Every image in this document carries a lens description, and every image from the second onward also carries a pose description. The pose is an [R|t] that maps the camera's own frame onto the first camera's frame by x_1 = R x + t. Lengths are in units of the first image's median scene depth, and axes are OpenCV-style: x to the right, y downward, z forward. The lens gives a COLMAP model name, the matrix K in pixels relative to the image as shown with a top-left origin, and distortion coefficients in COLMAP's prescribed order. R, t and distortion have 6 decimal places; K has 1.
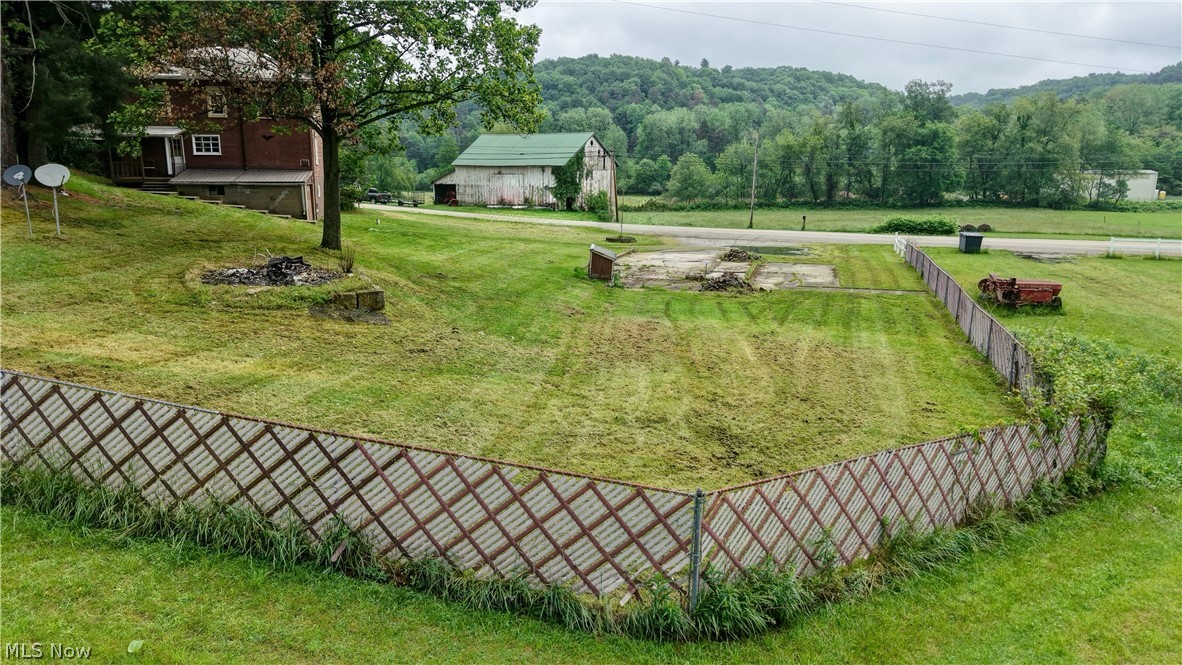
lens RADIAL K [[836.4, 0, 586.8], [0, 836.4, 336.3], [0, 0, 1]] dist [0.095173, -0.143327]
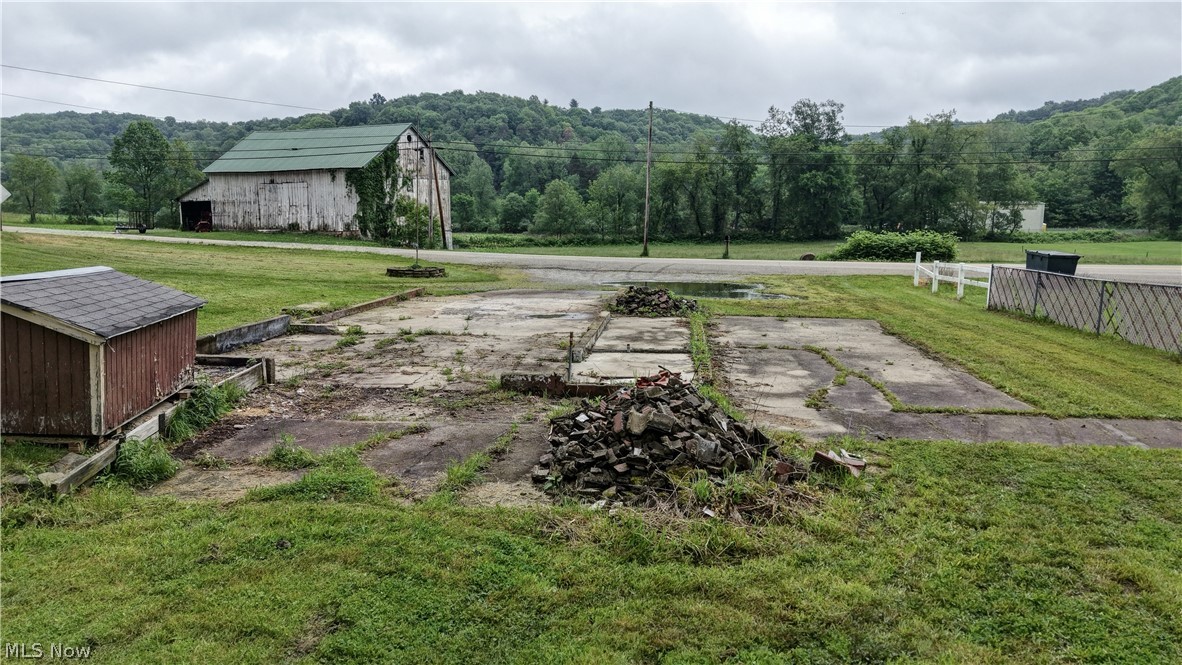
lens RADIAL K [[836.4, 0, 586.8], [0, 836.4, 336.3], [0, 0, 1]] dist [0.095173, -0.143327]
pose [[0.989248, -0.026102, 0.143902, 0.023269], [0.033370, 0.998274, -0.048326, -0.015570], [-0.142392, 0.052608, 0.988411, 0.155818]]
